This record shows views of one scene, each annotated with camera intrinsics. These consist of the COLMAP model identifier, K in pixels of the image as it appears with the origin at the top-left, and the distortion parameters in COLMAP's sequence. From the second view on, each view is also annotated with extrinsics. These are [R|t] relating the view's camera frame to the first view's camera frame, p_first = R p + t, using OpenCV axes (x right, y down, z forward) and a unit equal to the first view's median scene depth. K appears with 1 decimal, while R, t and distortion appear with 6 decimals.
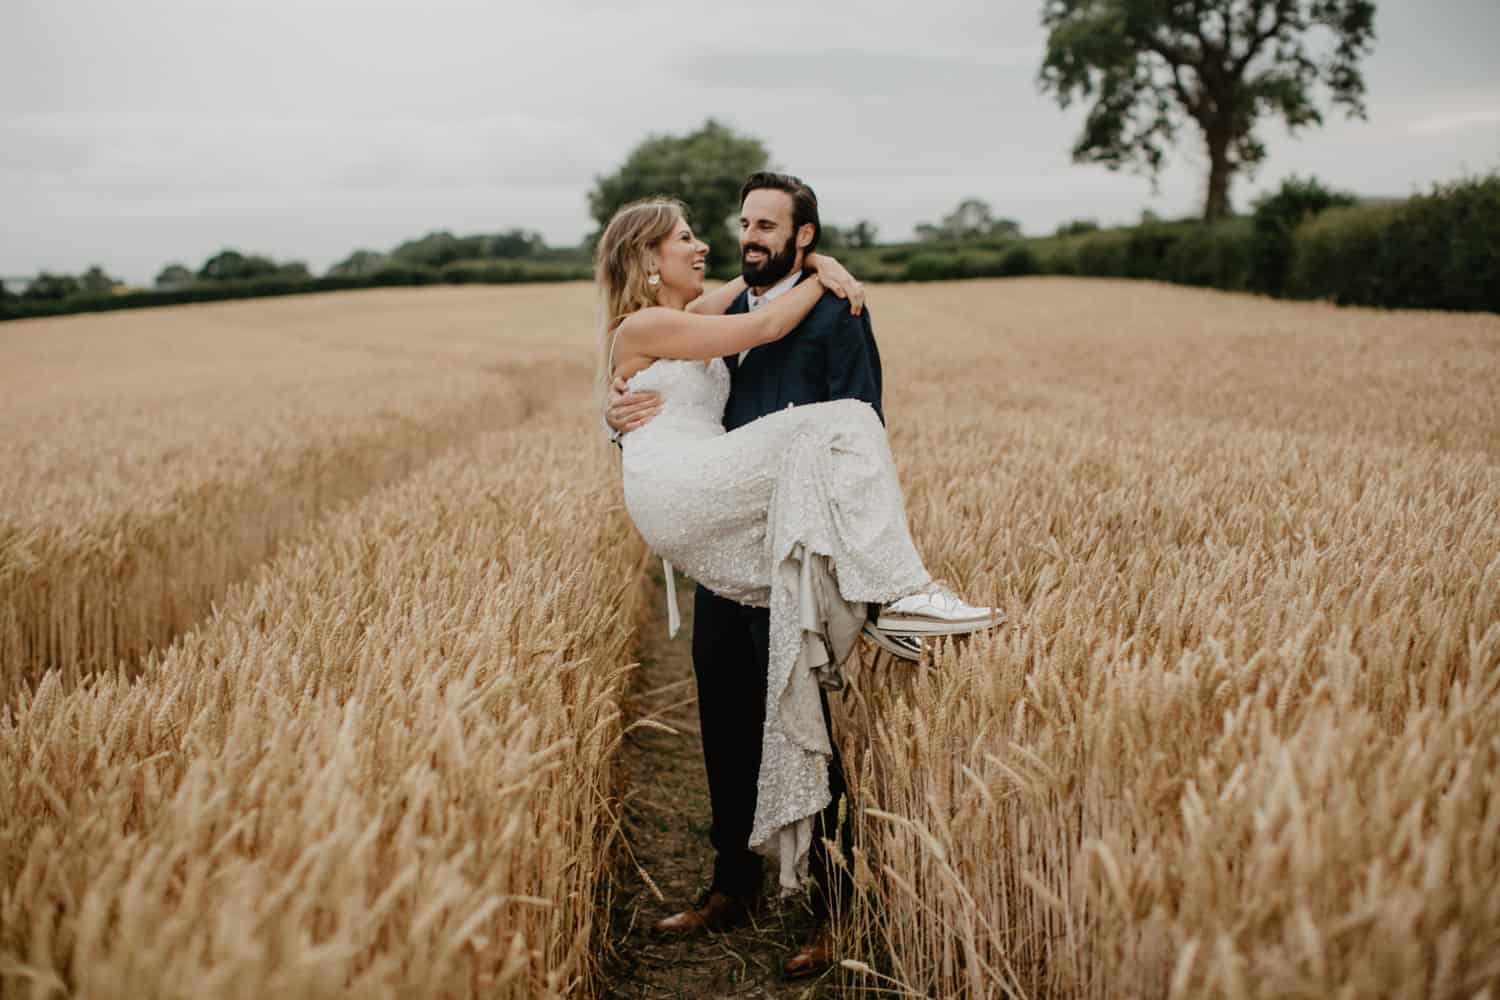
lens RADIAL K [[2214.4, 0, 750.0], [0, 2214.4, 500.0], [0, 0, 1]] dist [-0.098879, -0.012152]
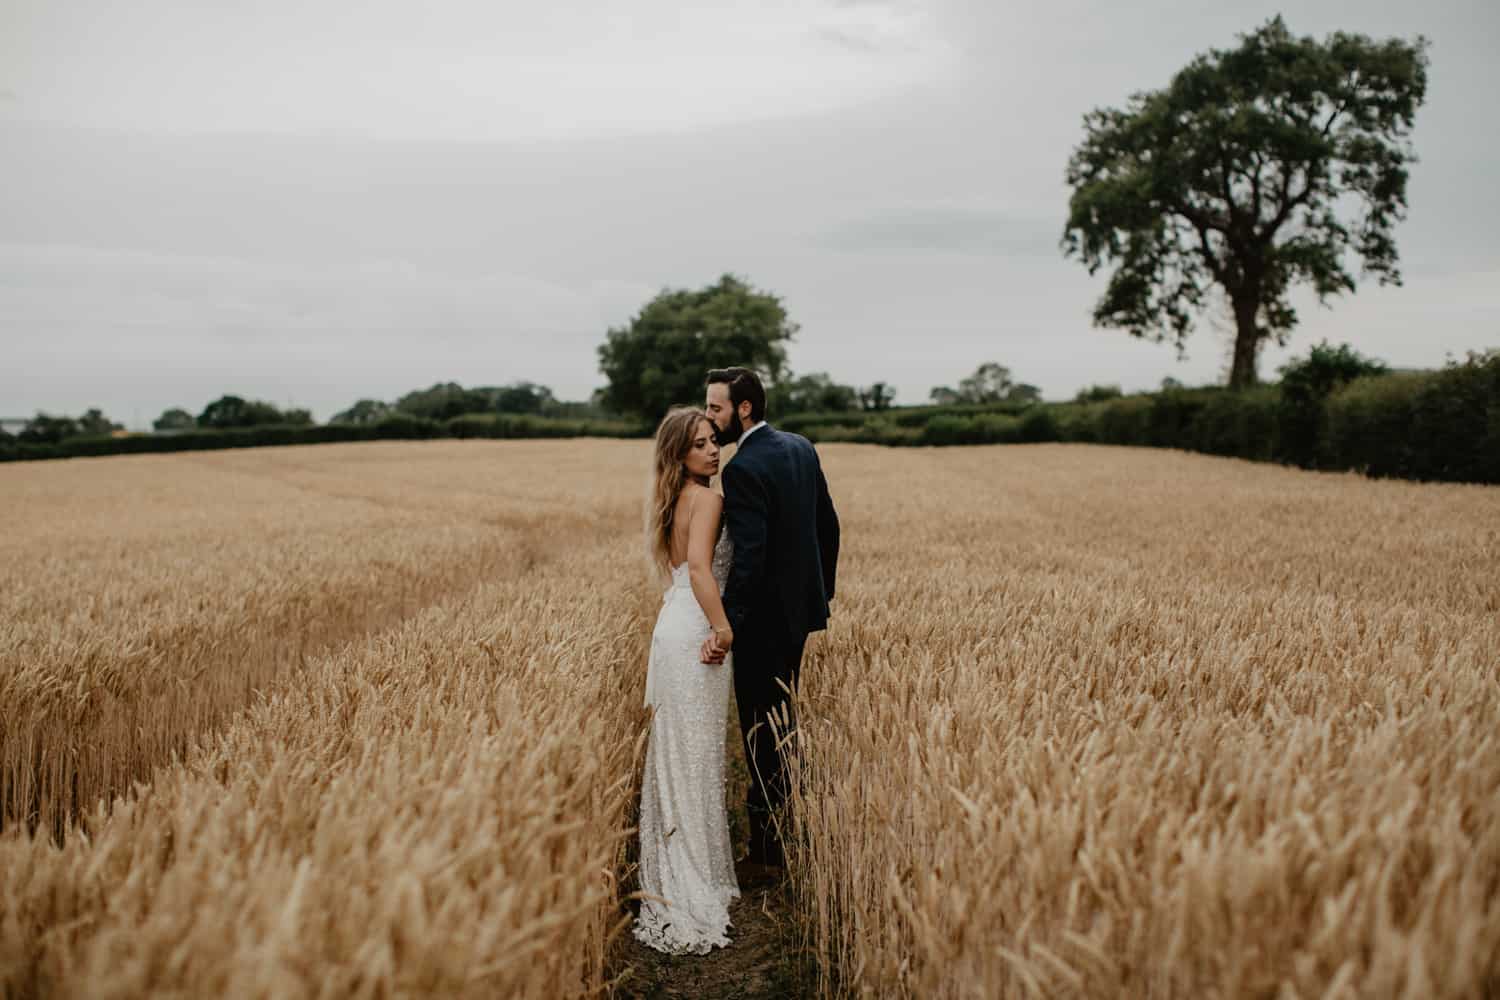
lens RADIAL K [[2269.5, 0, 750.0], [0, 2269.5, 500.0], [0, 0, 1]] dist [-0.101816, 0.012657]
pose [[0.999722, 0.023075, -0.004774, -0.001617], [-0.023362, 0.997052, -0.073088, 0.002820], [0.003074, 0.073180, 0.997314, 0.031118]]
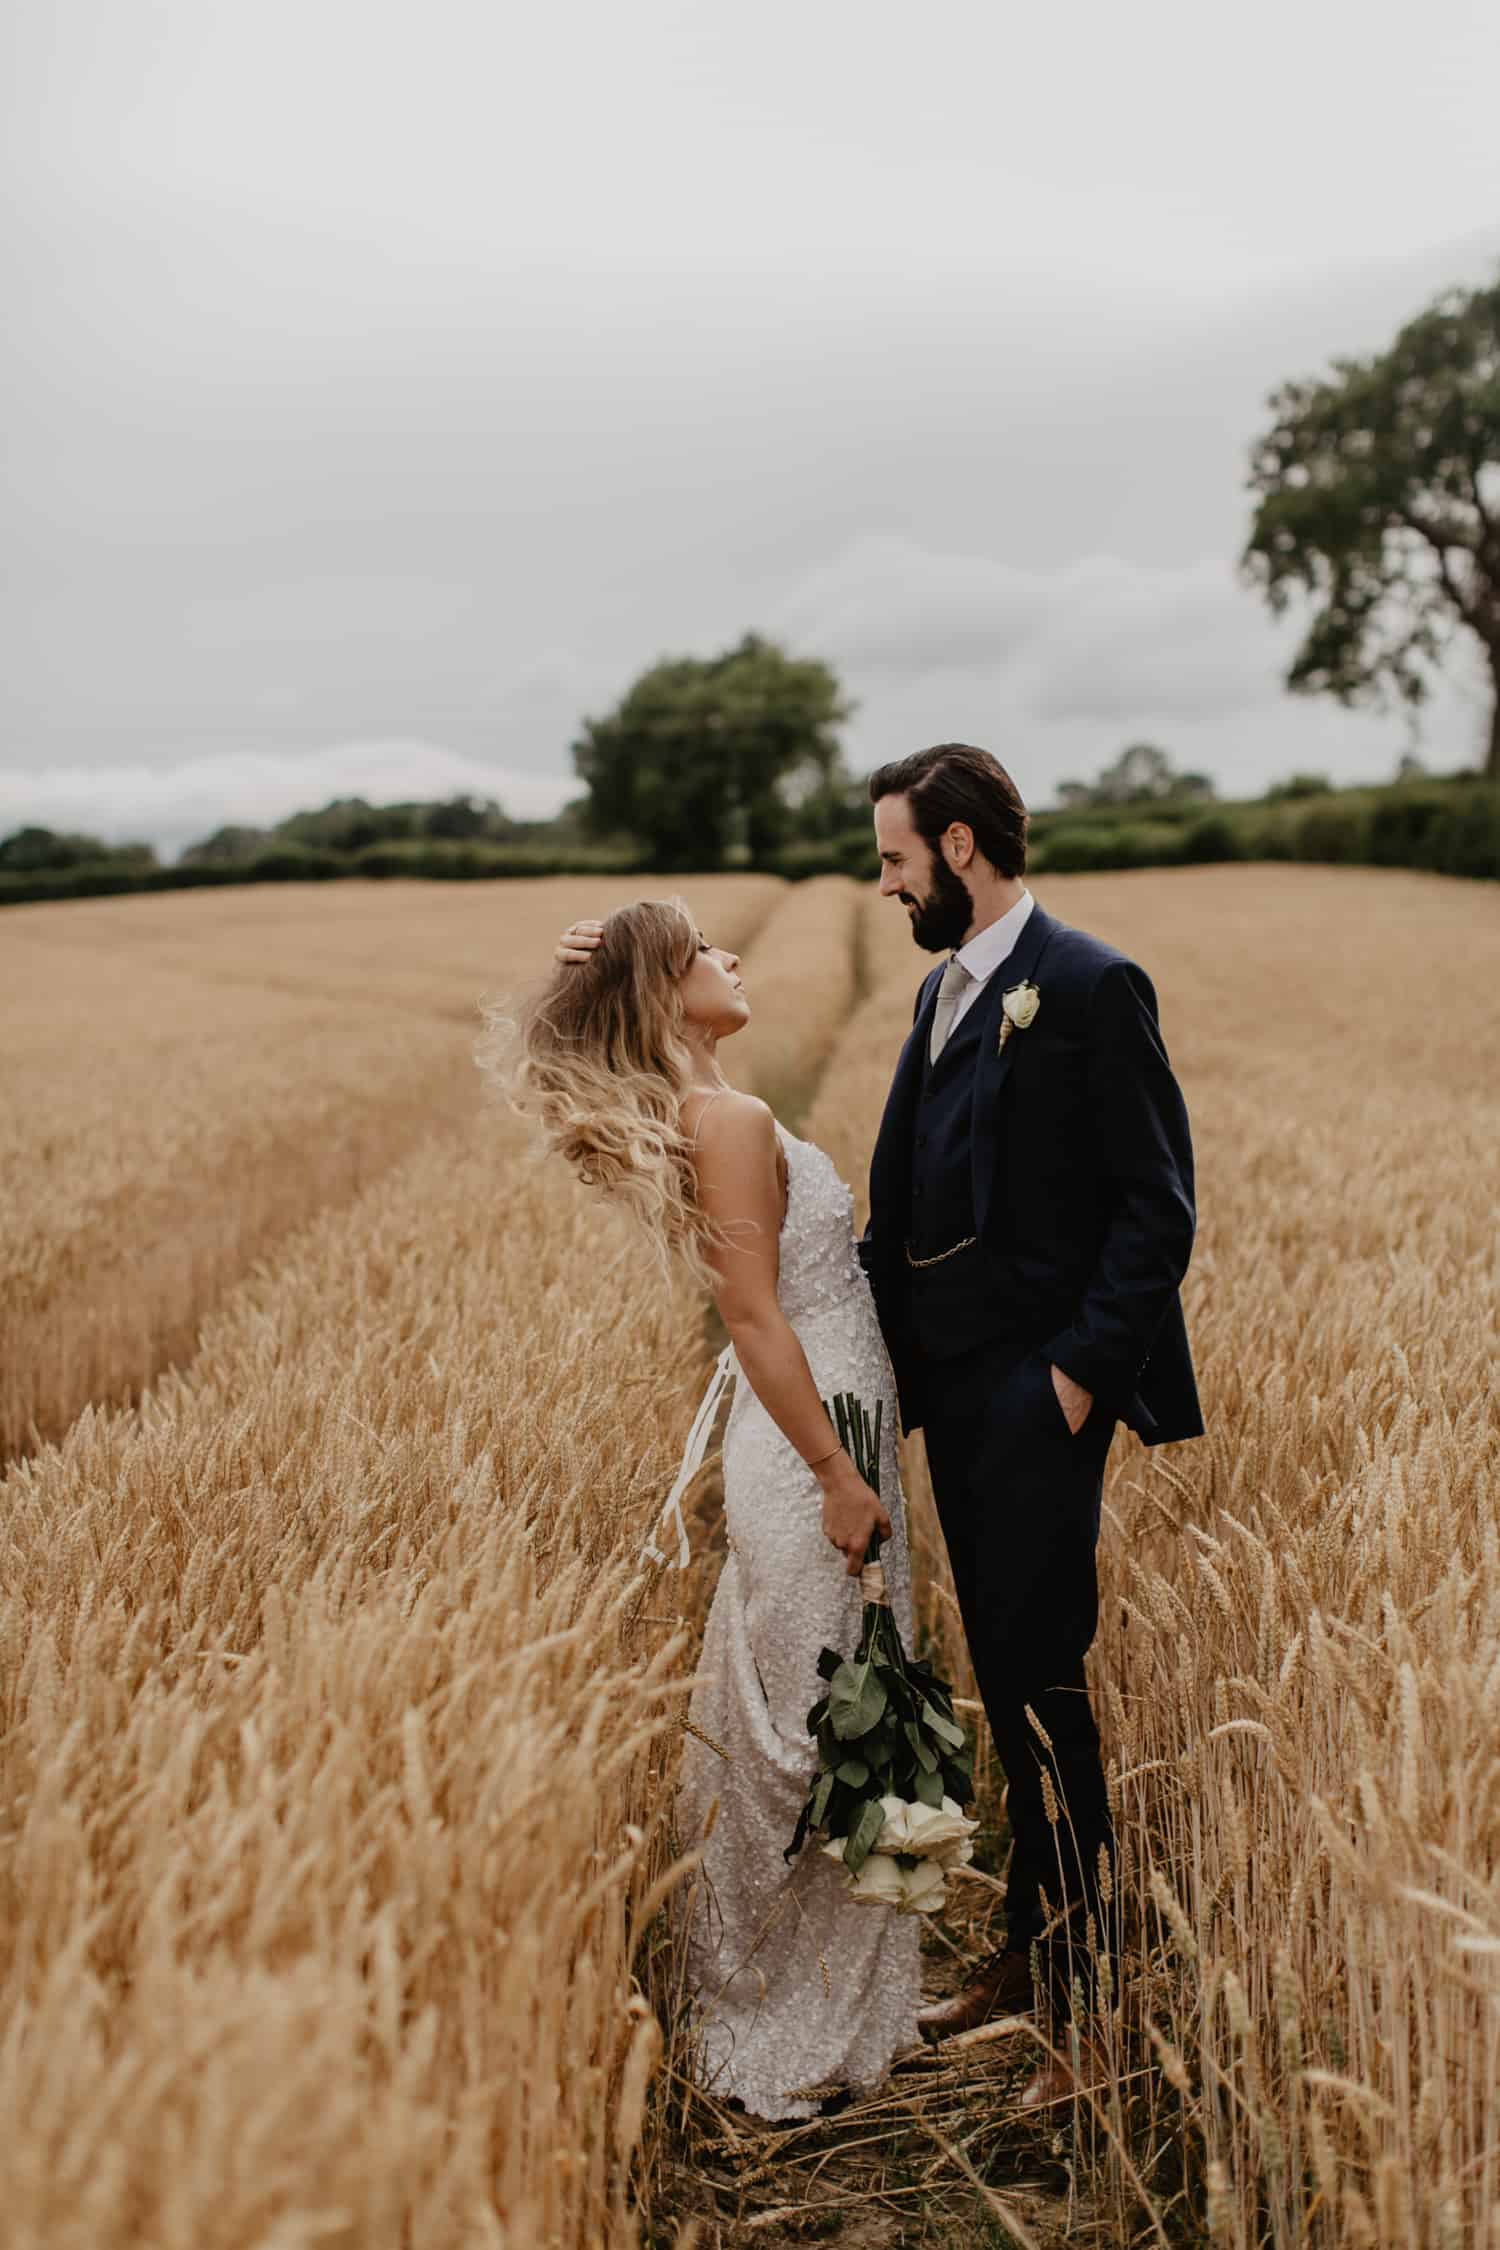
lens RADIAL K [[3327.9, 0, 750.0], [0, 3327.9, 1125.0], [0, 0, 1]] dist [0.033072, -0.053020]
pose [[0.999826, -0.004786, -0.018018, -0.006868], [0.004407, 0.999770, -0.020977, -0.002659], [0.018115, 0.020894, 0.999618, -0.128183]]
